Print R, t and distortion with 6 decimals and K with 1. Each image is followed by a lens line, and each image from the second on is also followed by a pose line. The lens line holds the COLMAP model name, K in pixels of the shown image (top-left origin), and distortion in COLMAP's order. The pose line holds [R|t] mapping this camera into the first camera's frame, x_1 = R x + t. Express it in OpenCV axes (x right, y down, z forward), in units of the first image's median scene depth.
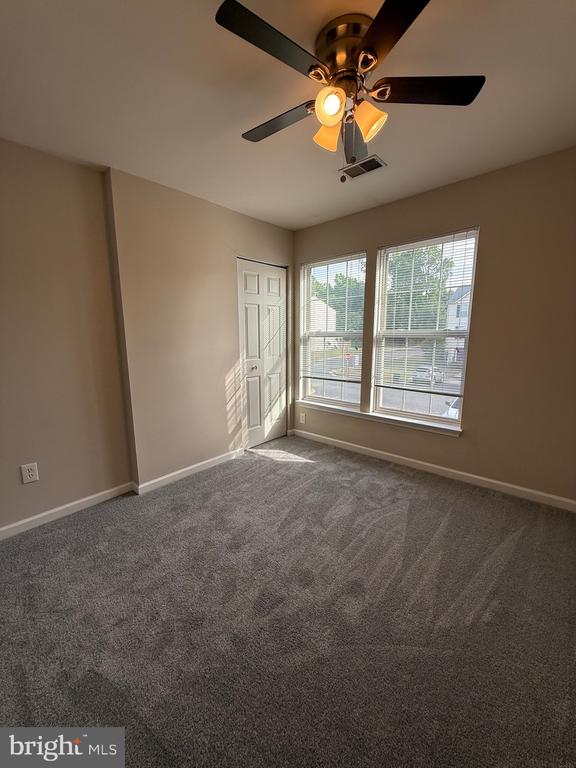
lens RADIAL K [[303.8, 0, 289.7], [0, 303.8, 383.5], [0, 0, 1]] dist [-0.000689, -0.000345]
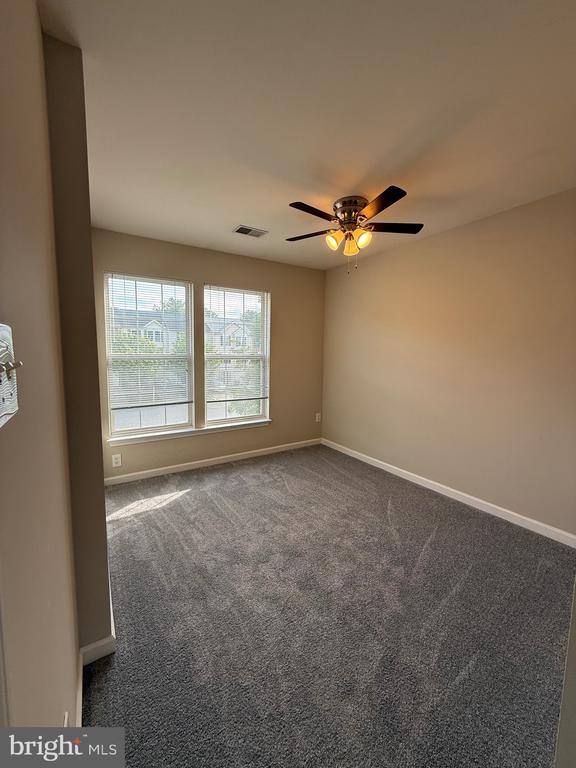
lens RADIAL K [[303.8, 0, 287.4], [0, 303.8, 380.7], [0, 0, 1]] dist [-0.000689, -0.000345]
pose [[0.268259, -0.074411, 0.960469, -0.733954], [0.146989, 0.988500, 0.035529, -0.068547], [-0.952067, 0.131648, 0.276111, 0.405765]]
